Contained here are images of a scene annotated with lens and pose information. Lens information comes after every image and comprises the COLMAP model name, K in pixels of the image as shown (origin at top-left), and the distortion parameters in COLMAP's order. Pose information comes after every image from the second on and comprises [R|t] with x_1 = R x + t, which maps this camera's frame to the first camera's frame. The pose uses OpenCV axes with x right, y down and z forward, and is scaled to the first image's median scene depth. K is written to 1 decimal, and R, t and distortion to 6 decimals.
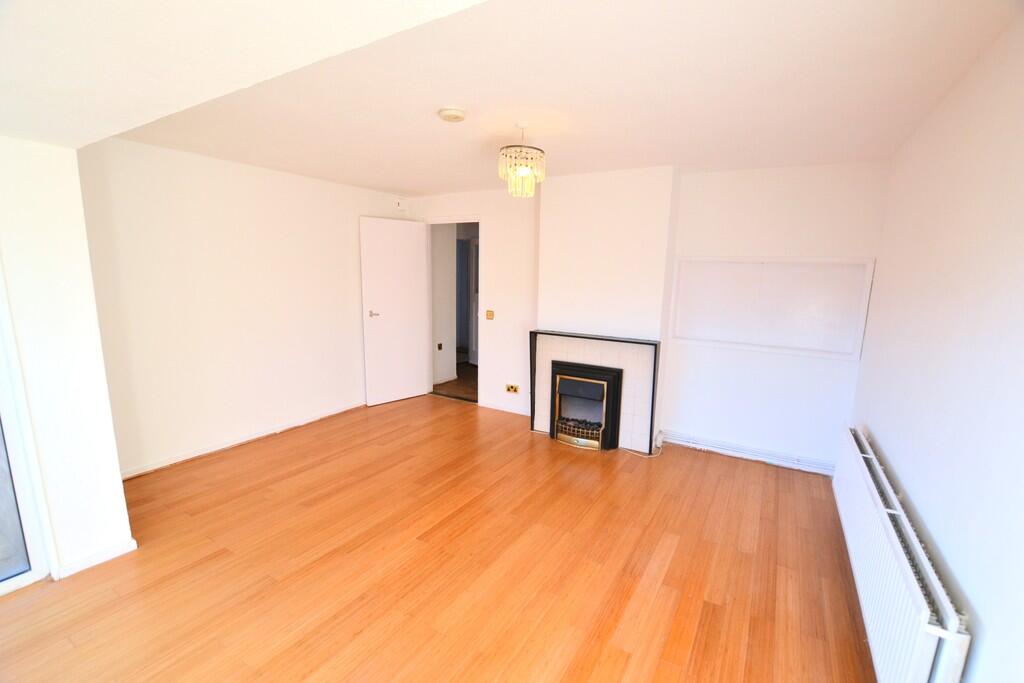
lens RADIAL K [[458.3, 0, 510.6], [0, 458.3, 350.9], [0, 0, 1]] dist [-0.028991, 0.000155]
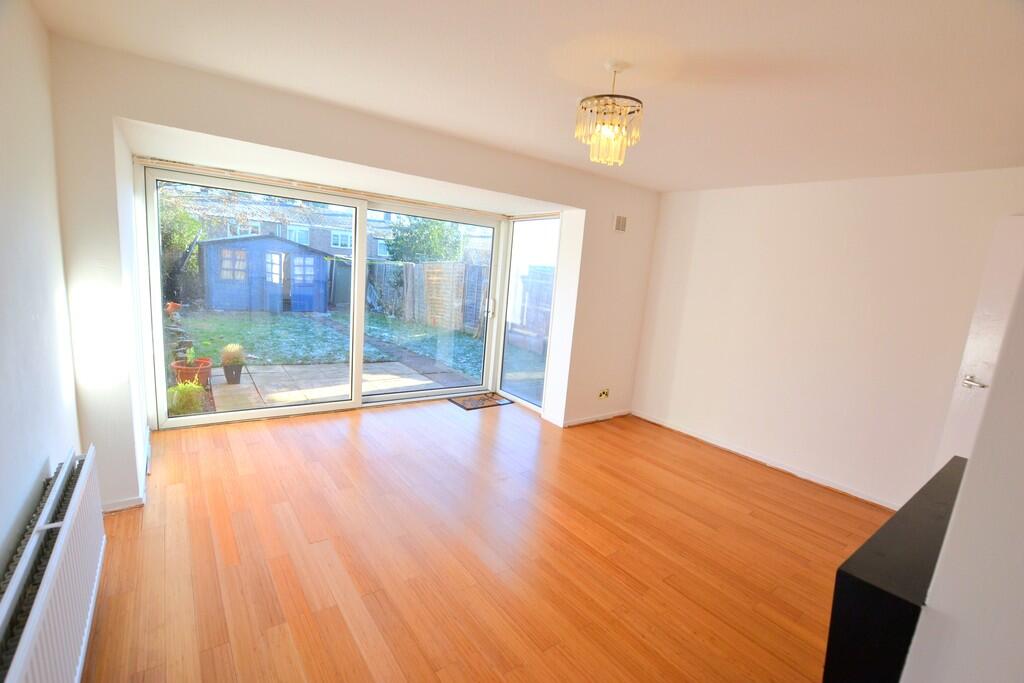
lens RADIAL K [[452.3, 0, 515.1], [0, 452.3, 354.6], [0, 0, 1]] dist [-0.025291, 0.000272]
pose [[-0.376405, 0.122837, -0.918276, 0.639386], [-0.247233, 0.941909, 0.227340, -0.146850], [0.892858, 0.312600, -0.324170, 0.982585]]
